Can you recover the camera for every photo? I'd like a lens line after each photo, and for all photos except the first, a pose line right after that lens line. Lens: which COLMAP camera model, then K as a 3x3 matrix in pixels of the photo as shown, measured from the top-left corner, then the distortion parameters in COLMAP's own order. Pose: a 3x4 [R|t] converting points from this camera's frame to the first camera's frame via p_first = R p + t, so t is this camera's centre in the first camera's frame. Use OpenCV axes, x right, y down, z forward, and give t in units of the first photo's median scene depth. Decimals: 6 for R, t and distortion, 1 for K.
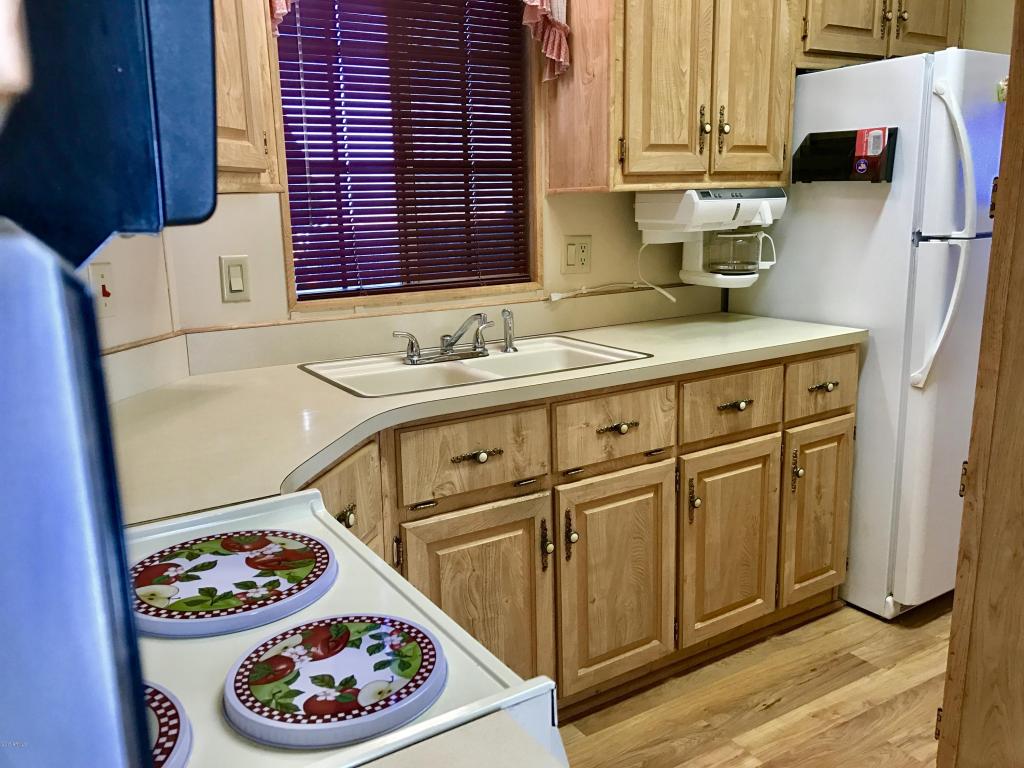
lens RADIAL K [[841.7, 0, 511.6], [0, 841.7, 382.7], [0, 0, 1]] dist [0.029574, -0.035880]
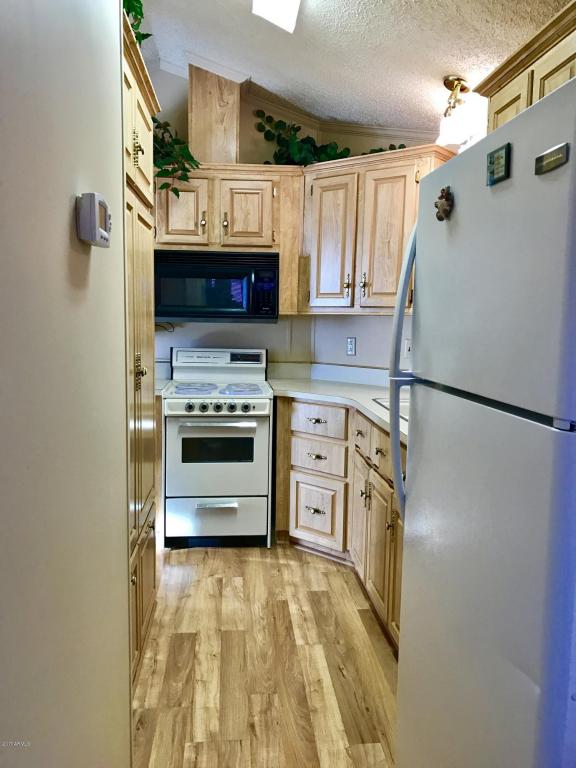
lens RADIAL K [[631.3, 0, 287.7], [0, 631.3, 384.3], [0, 0, 1]] dist [0.029574, -0.035880]
pose [[-0.451385, 0.117173, -0.884603, 1.278746], [-0.194450, 0.954601, 0.225667, -0.321451], [0.870885, 0.273874, -0.408108, 1.257170]]
